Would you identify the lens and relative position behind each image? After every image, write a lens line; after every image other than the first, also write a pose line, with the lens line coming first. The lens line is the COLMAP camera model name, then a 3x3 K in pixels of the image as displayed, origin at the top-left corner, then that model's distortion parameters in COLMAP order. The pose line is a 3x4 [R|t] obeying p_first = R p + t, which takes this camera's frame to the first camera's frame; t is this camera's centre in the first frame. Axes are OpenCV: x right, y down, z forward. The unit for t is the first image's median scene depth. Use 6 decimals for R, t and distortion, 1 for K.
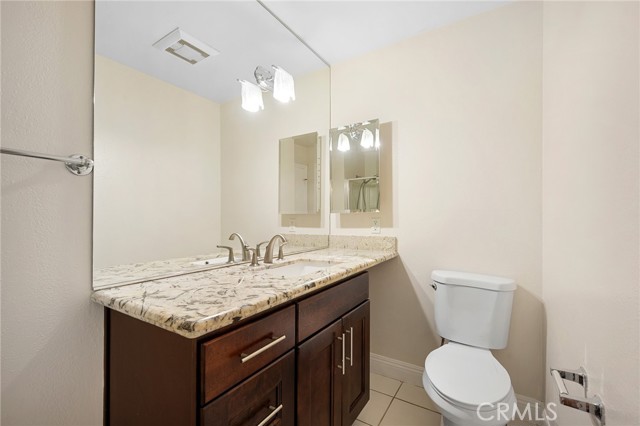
lens RADIAL K [[274.0, 0, 320.0], [0, 274.0, 213.0], [0, 0, 1]] dist [-0.001068, -0.000251]
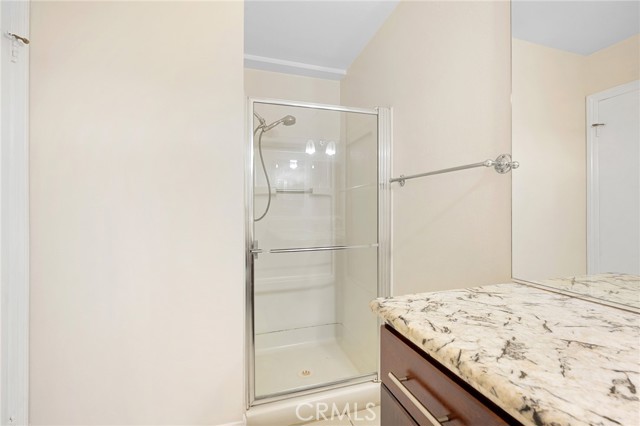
lens RADIAL K [[274.0, 0, 320.0], [0, 274.0, 213.0], [0, 0, 1]] dist [-0.001068, -0.000251]
pose [[-0.648870, 0.009589, -0.760839, 0.462892], [0.021974, 0.999740, -0.006141, 0.018009], [0.760582, -0.020703, -0.648912, 1.231671]]
